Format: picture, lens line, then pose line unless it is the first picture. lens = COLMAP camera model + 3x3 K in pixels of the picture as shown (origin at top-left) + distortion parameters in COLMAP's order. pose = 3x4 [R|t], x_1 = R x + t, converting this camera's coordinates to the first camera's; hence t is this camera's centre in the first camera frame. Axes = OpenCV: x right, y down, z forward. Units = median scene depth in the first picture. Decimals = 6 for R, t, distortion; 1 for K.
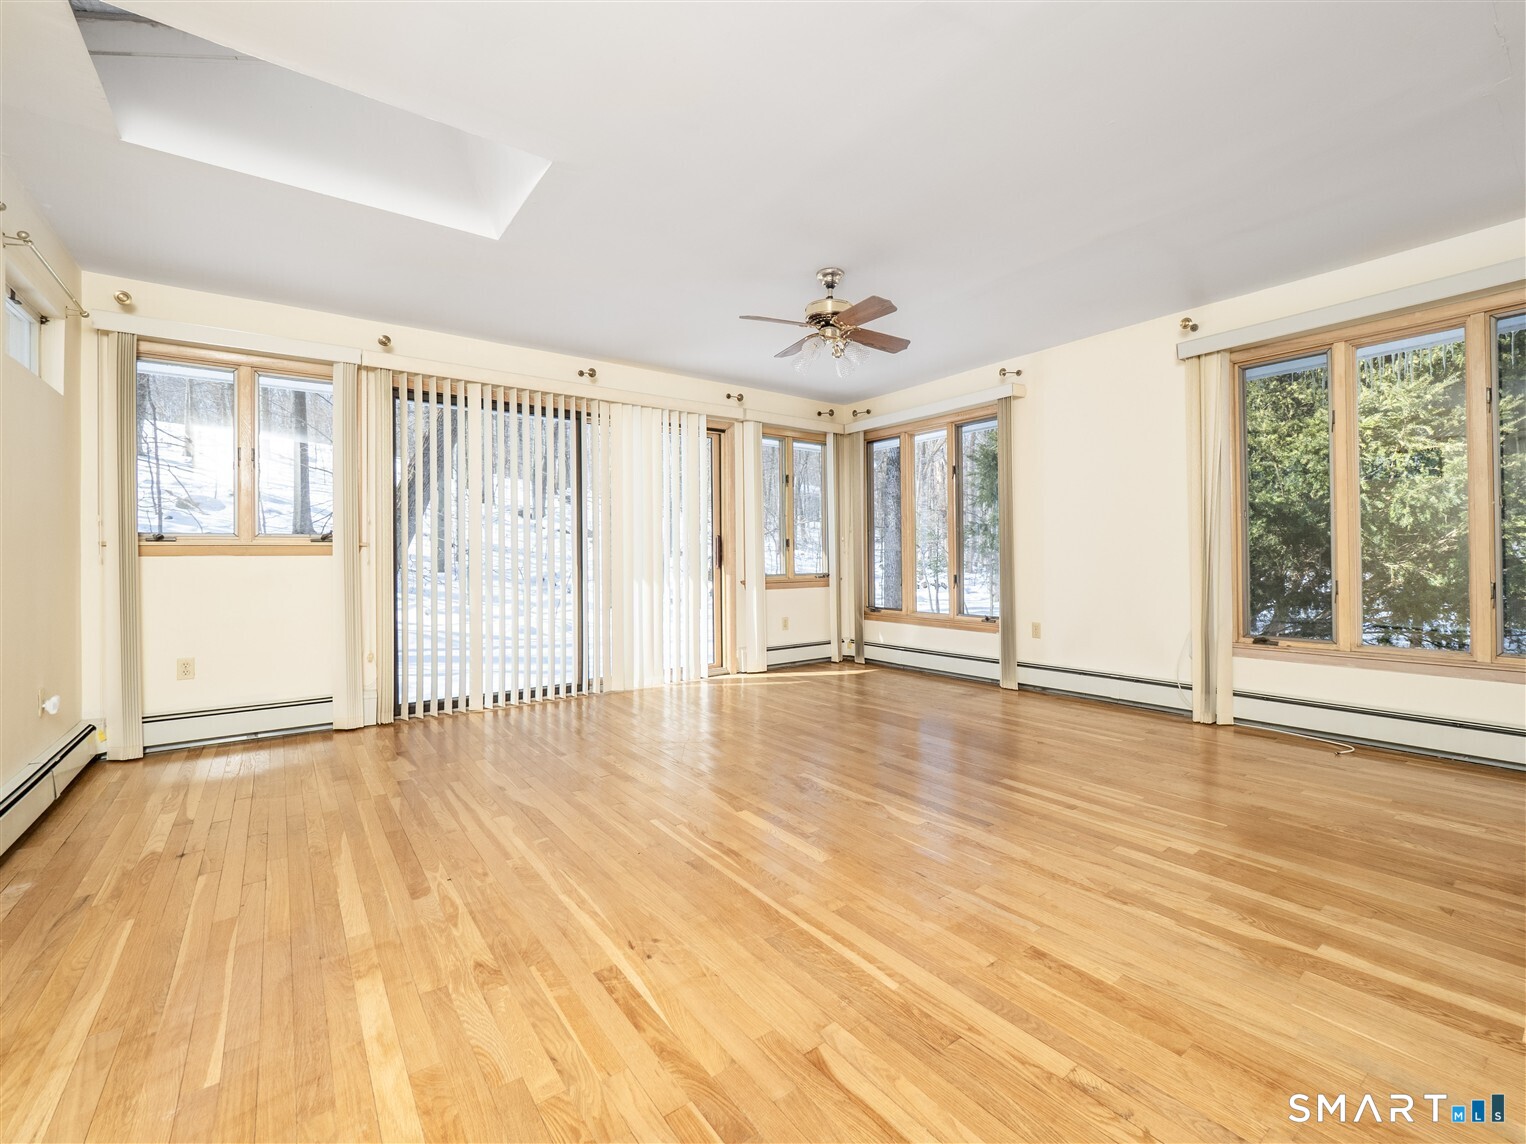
lens RADIAL K [[668.2, 0, 798.9], [0, 668.2, 550.8], [0, 0, 1]] dist [-0.016520, 0.004932]
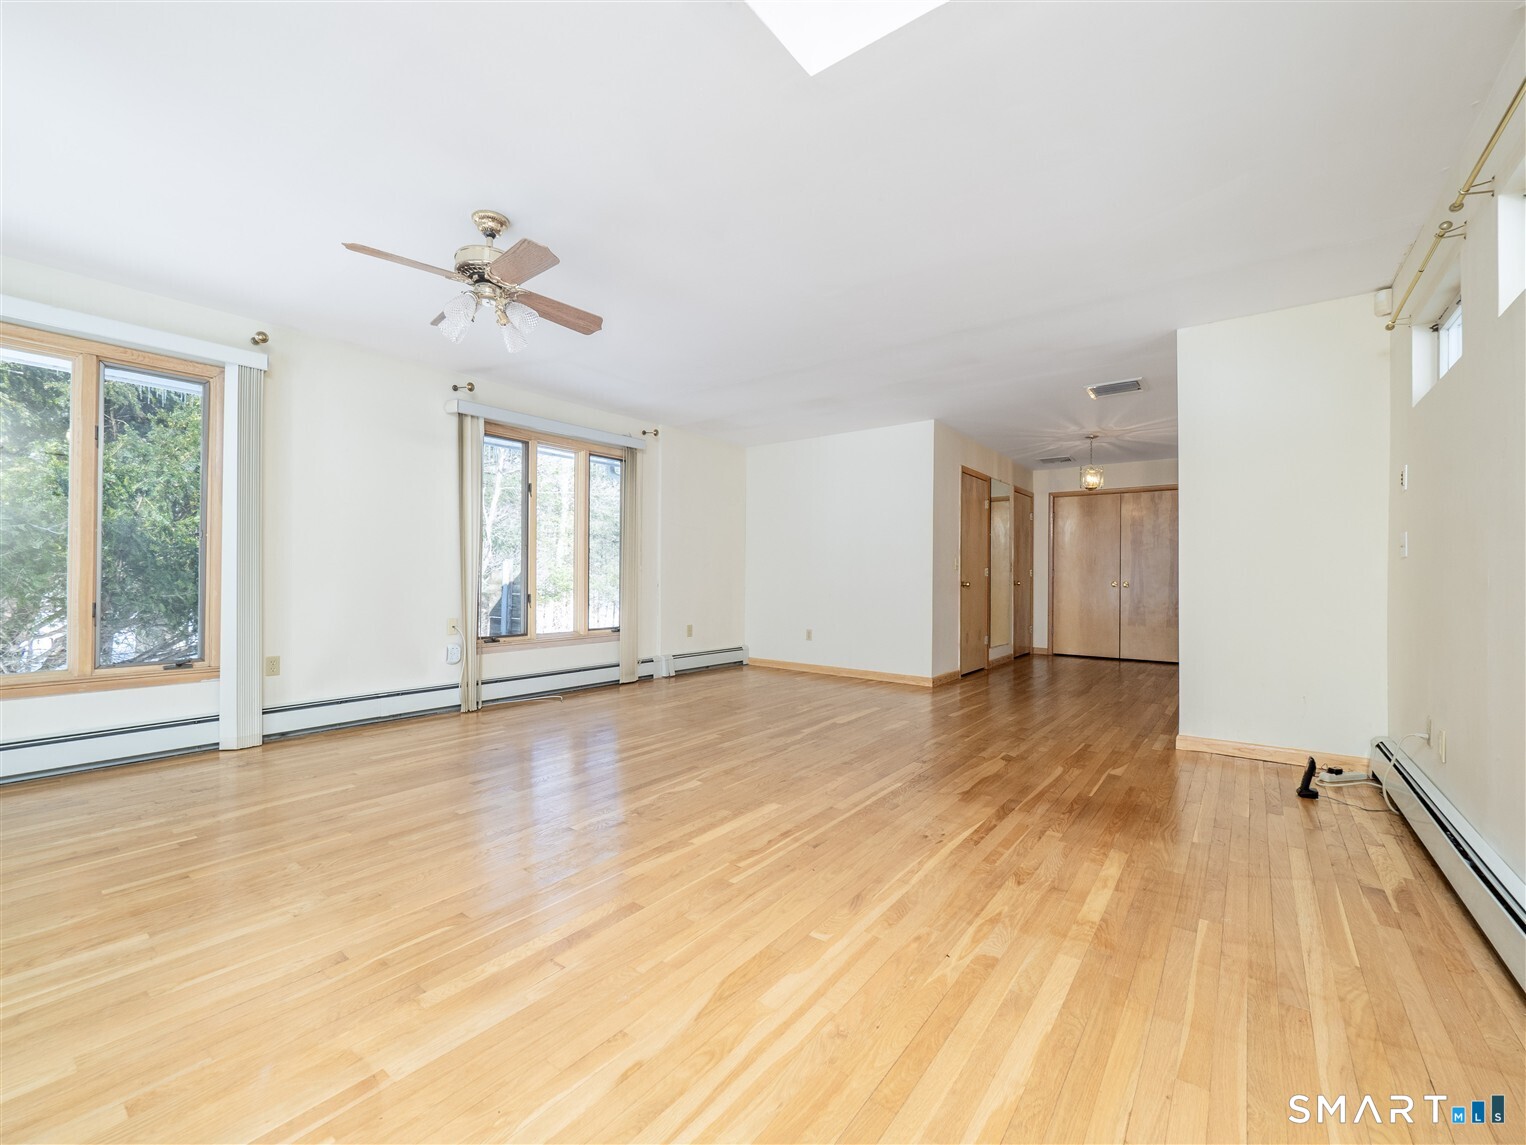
lens RADIAL K [[635.5, 0, 752.8], [0, 635.5, 571.9], [0, 0, 1]] dist [0.003816, -0.008201]
pose [[-0.238571, 0.014127, 0.971022, -1.146991], [-0.012682, 0.999764, -0.017661, 0.022767], [-0.971042, -0.016528, -0.238336, 1.313349]]
